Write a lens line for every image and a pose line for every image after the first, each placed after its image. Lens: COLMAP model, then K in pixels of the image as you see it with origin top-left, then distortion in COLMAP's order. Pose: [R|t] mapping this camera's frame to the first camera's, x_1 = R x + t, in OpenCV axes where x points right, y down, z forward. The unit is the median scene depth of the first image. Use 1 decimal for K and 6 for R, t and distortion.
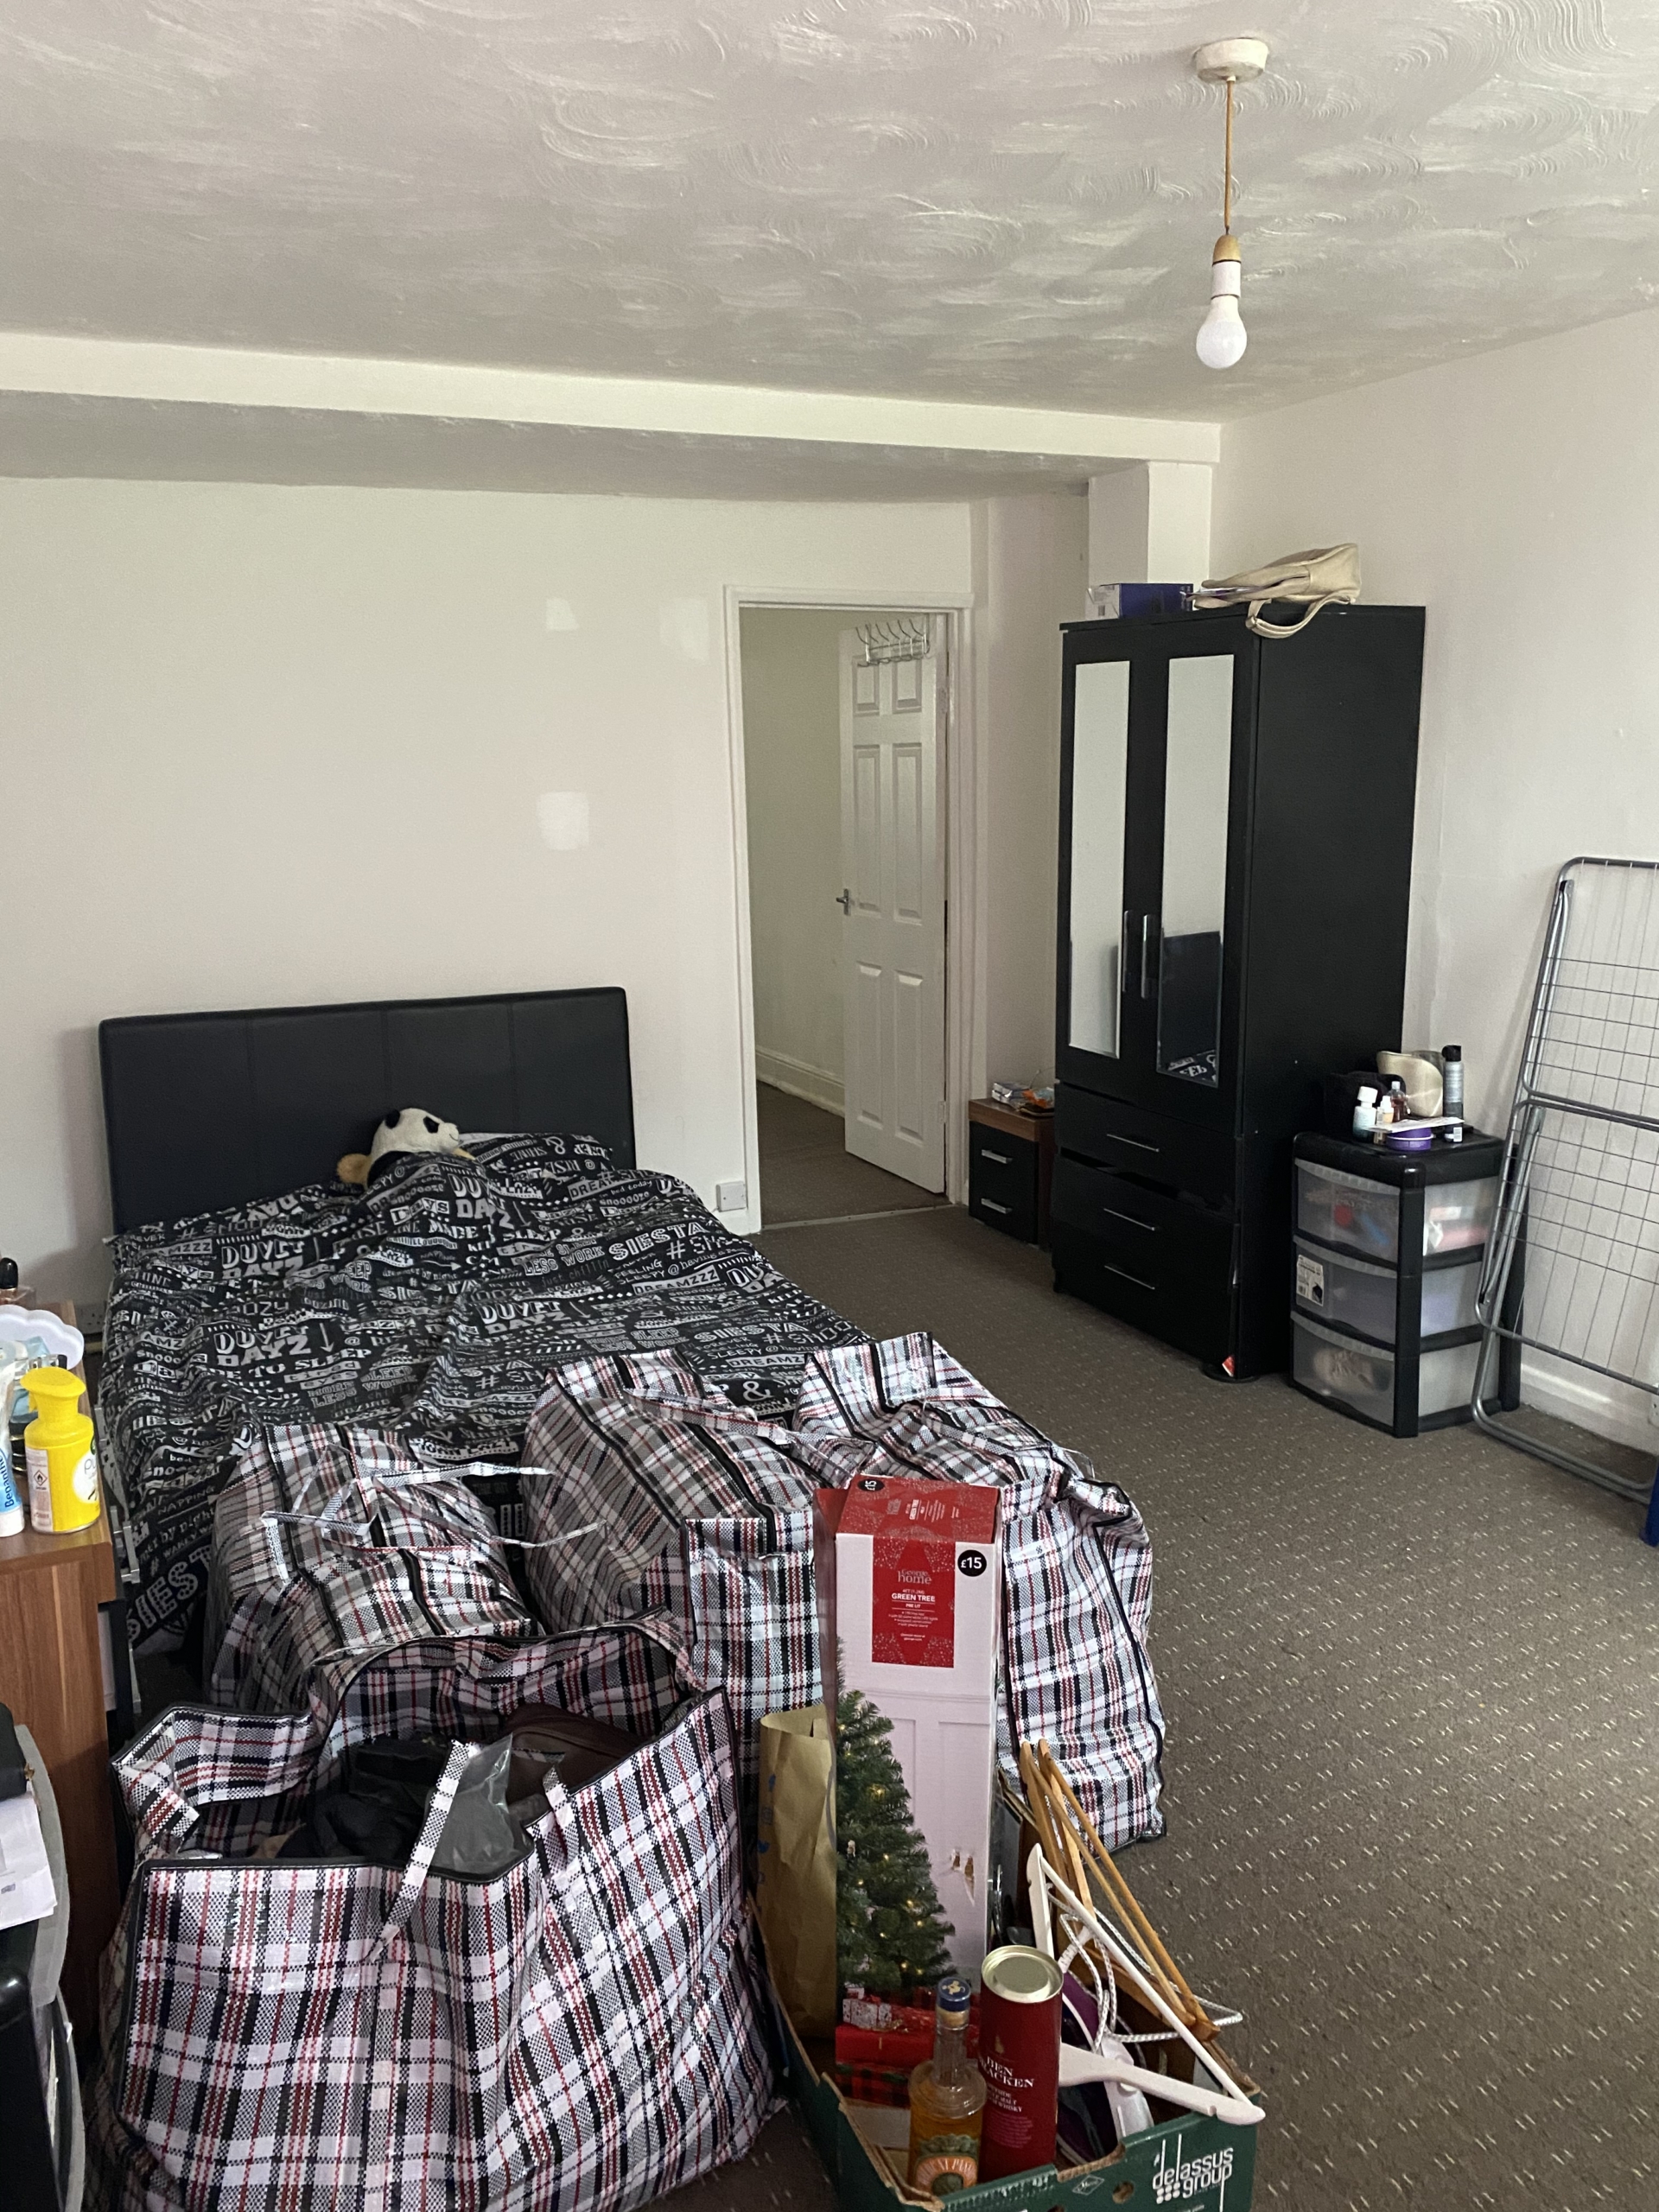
lens RADIAL K [[1701.1, 0, 831.1], [0, 1701.1, 1098.9], [0, 0, 1]] dist [0.040812, -0.045431]
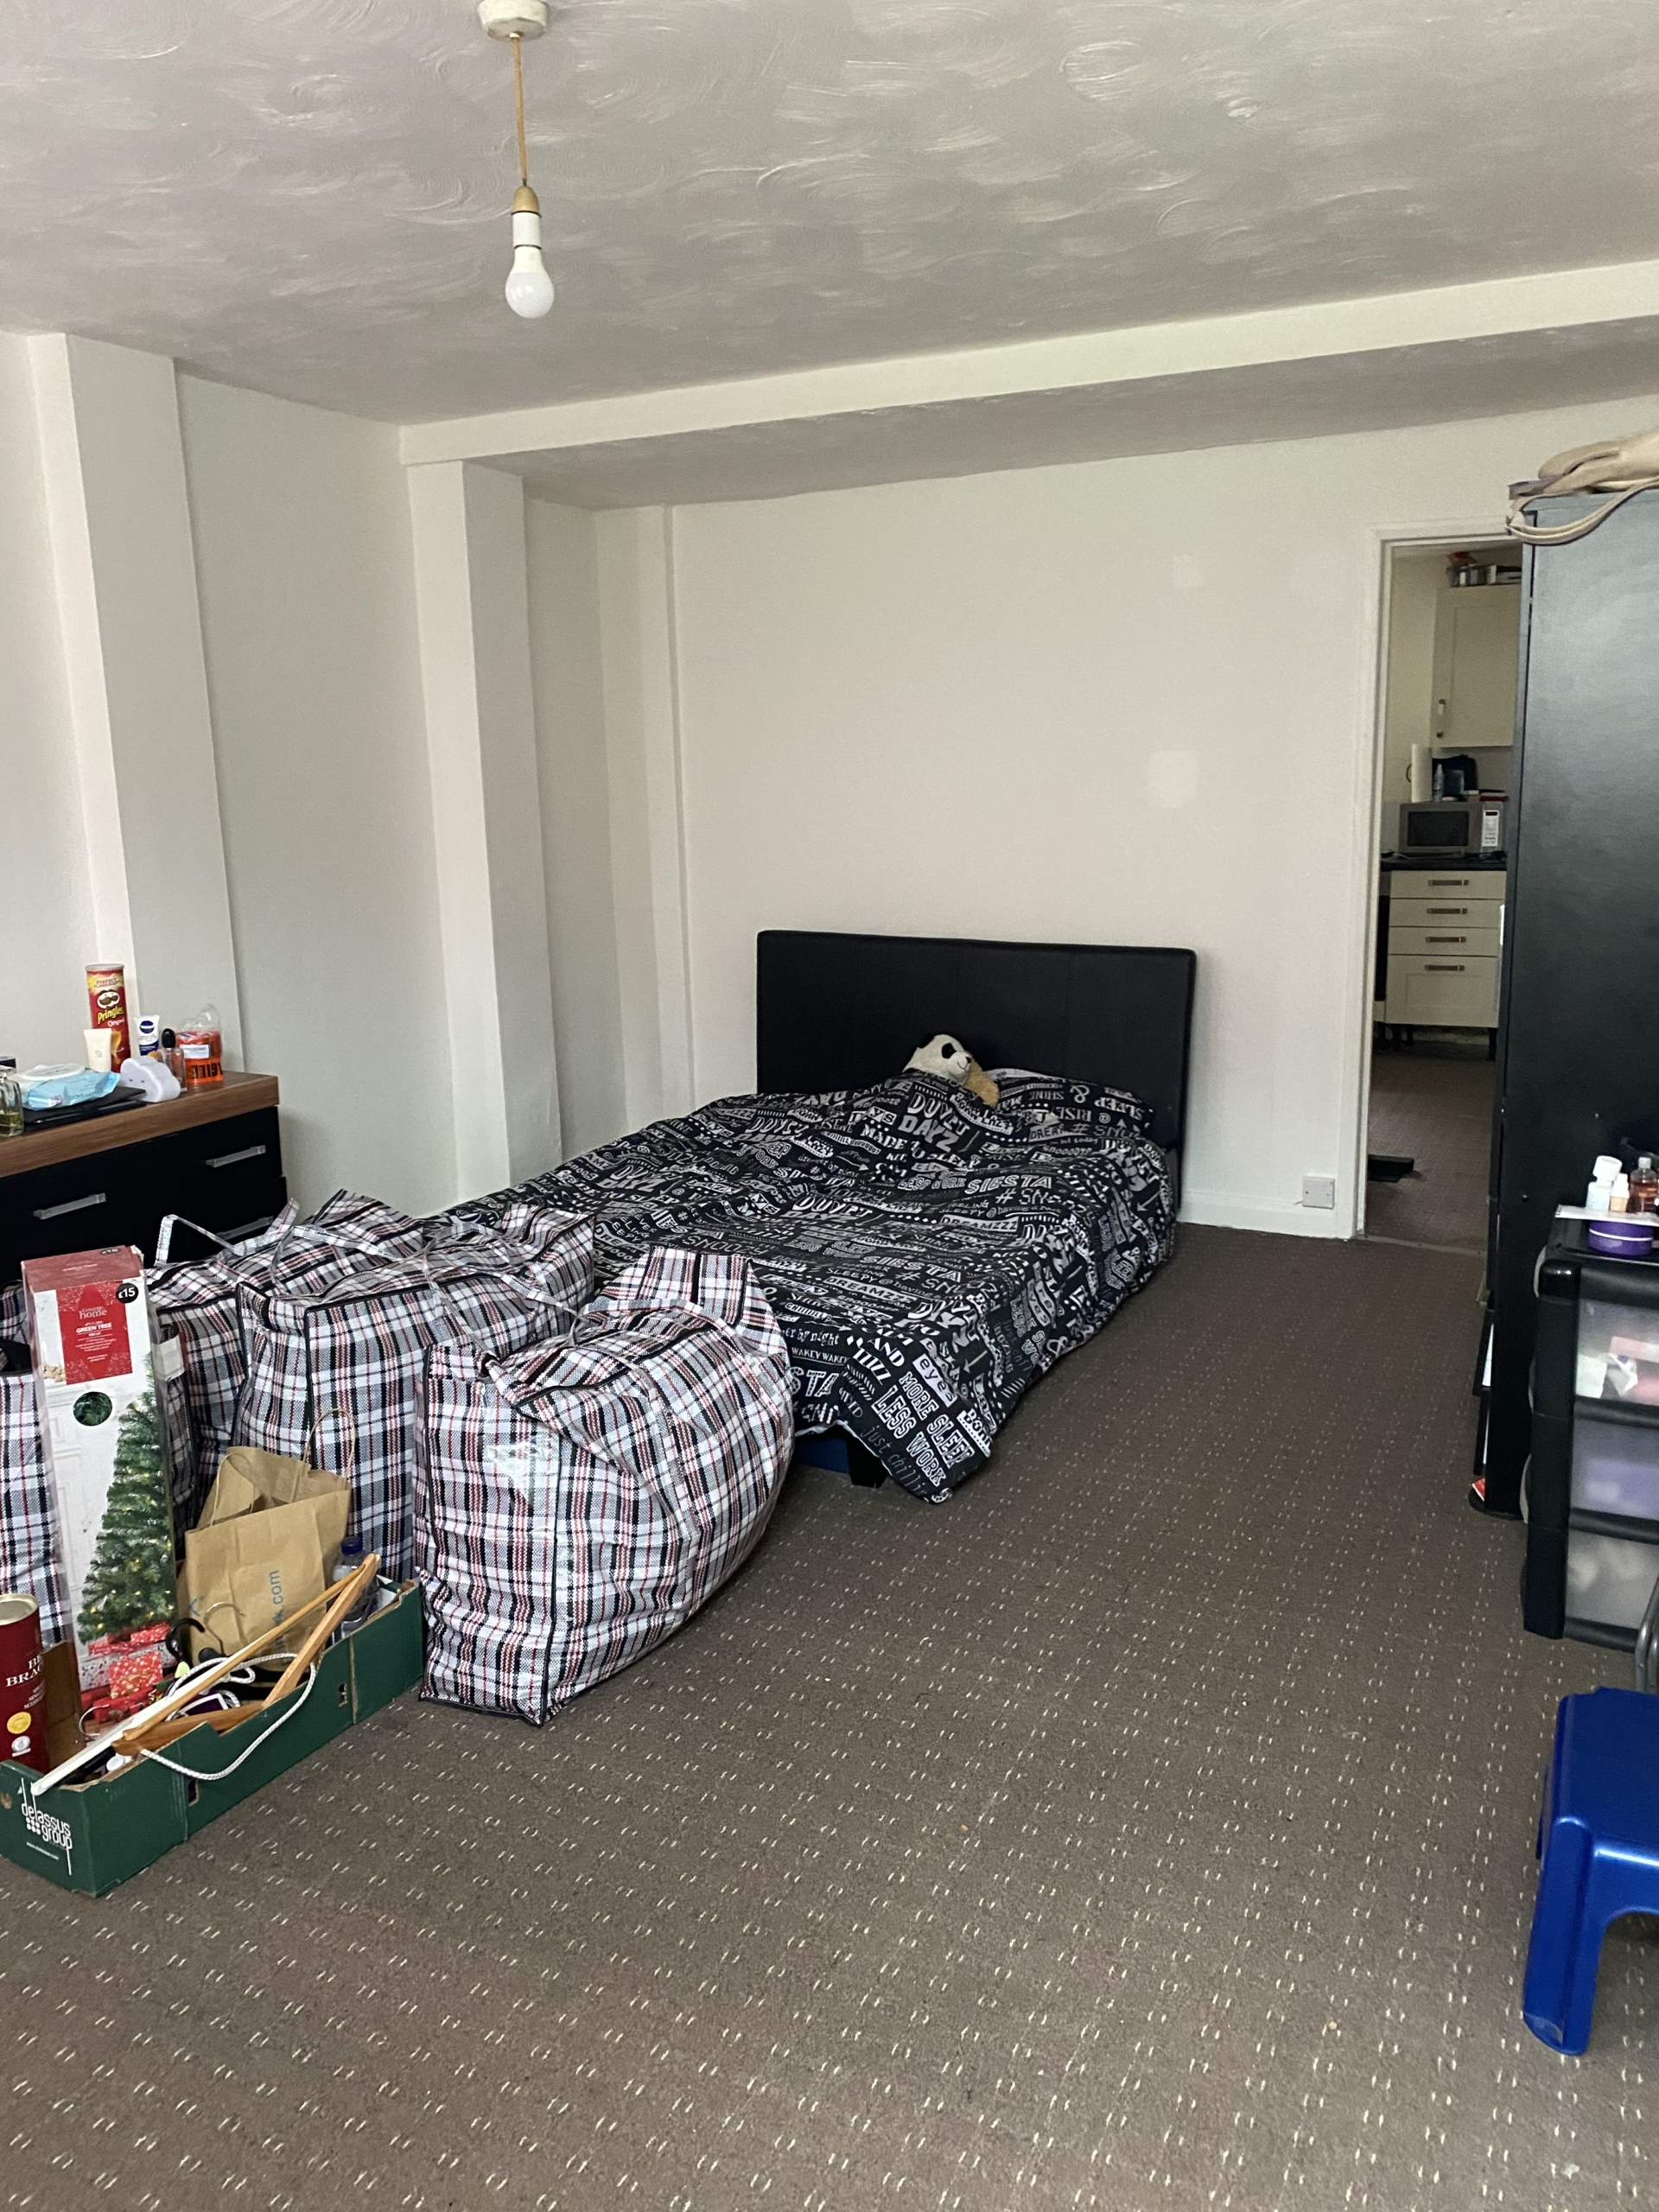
lens RADIAL K [[1701.1, 0, 828.7], [0, 1701.1, 1106.4], [0, 0, 1]] dist [0.040812, -0.045431]
pose [[0.610069, 0.168384, -0.774249, 0.677759], [-0.155014, 0.983640, 0.091779, -0.045037], [0.777037, 0.064028, 0.626190, 0.291061]]
